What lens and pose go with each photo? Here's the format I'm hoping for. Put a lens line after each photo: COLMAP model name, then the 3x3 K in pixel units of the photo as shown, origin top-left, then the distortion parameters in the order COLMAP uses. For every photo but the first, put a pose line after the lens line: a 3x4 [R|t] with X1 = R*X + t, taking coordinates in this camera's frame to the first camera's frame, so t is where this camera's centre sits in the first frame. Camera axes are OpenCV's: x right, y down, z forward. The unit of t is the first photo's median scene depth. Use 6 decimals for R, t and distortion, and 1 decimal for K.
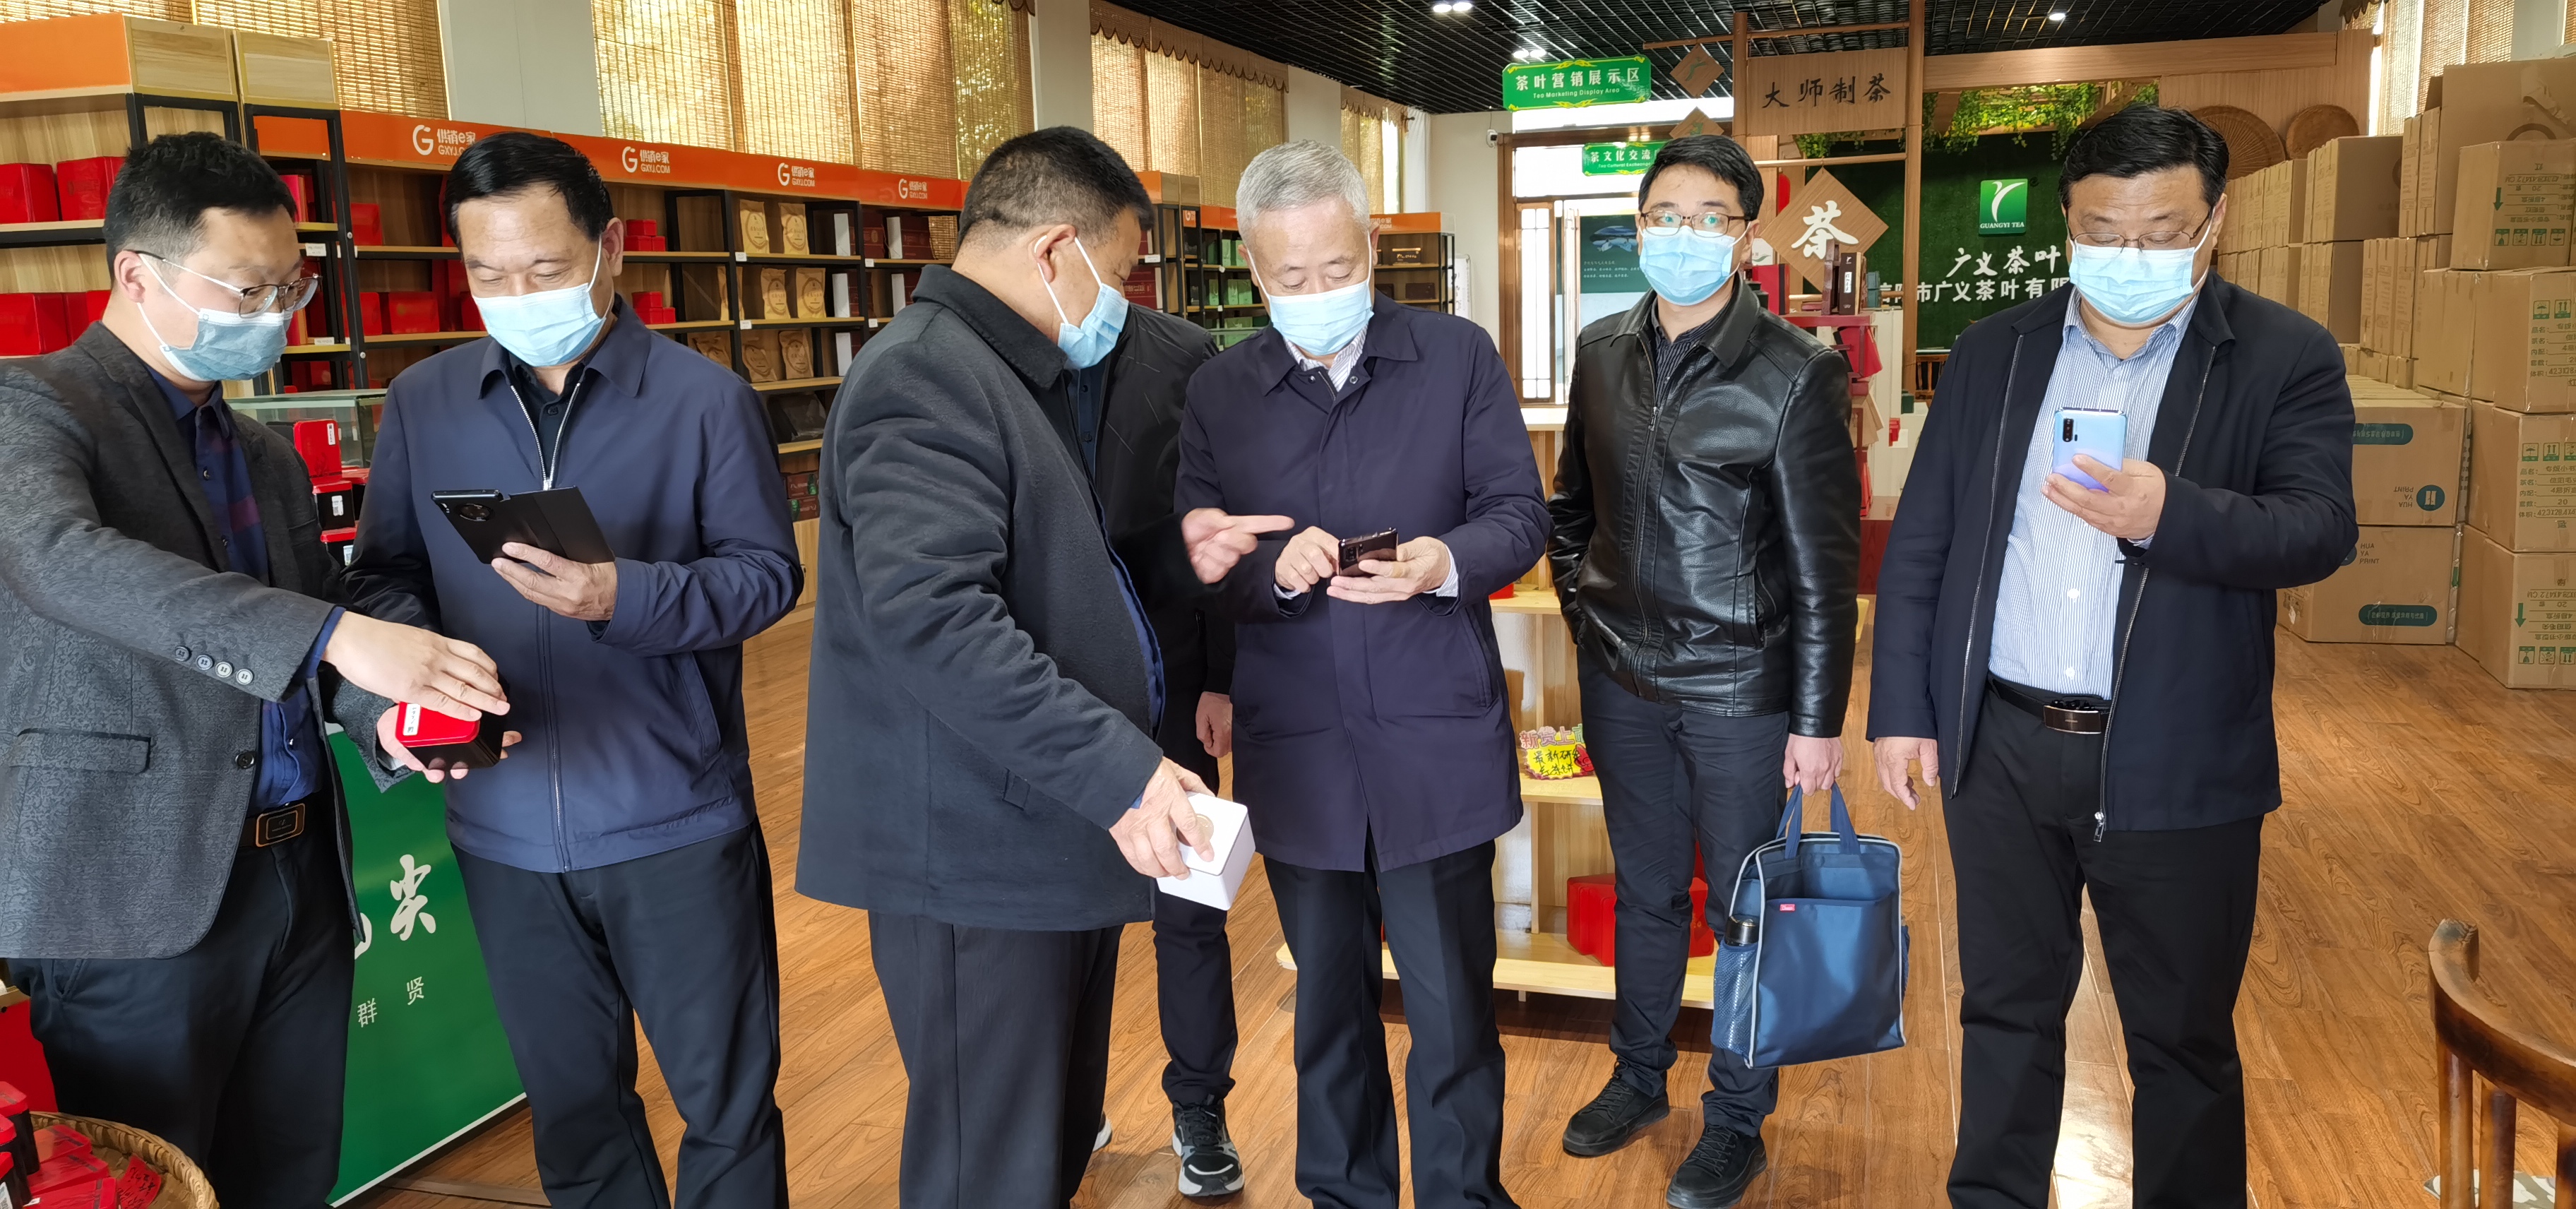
lens RADIAL K [[1953.0, 0, 1280.4], [0, 1953.0, 605.7], [0, 0, 1]] dist [0.038044, -0.061377]
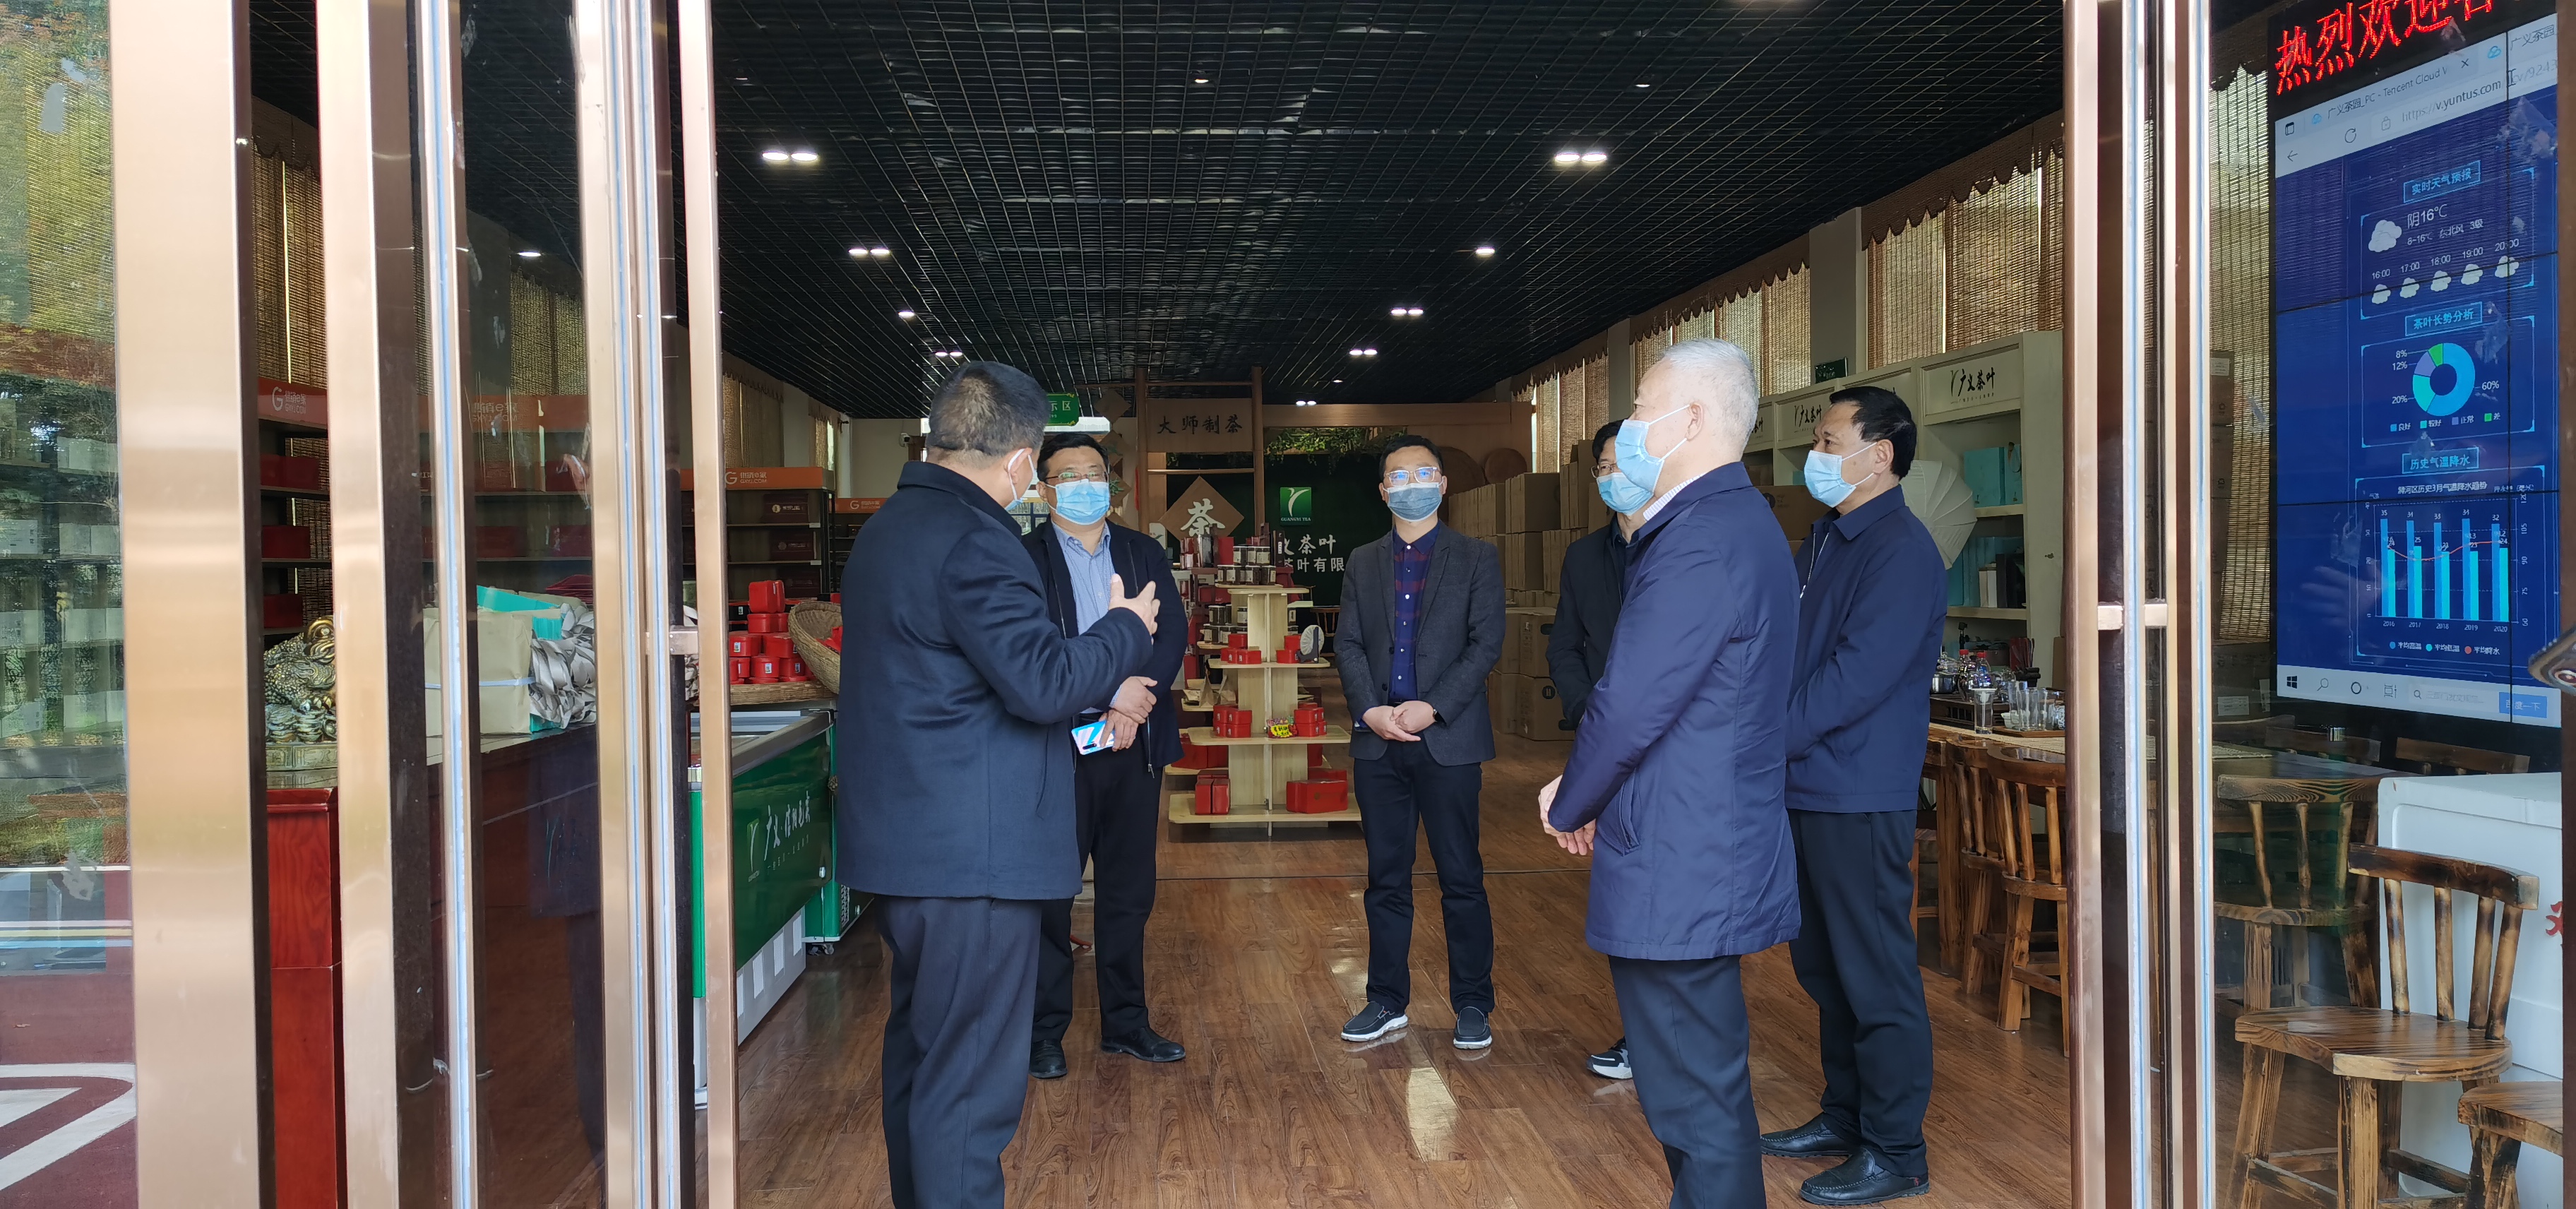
lens RADIAL K [[1953.0, 0, 1289.4], [0, 1953.0, 599.3], [0, 0, 1]] dist [0.038044, -0.061377]
pose [[0.926240, 0.008574, 0.376837, -0.199080], [0.046922, 0.989342, -0.137840, 0.065716], [-0.374003, 0.145355, 0.915966, -0.319403]]
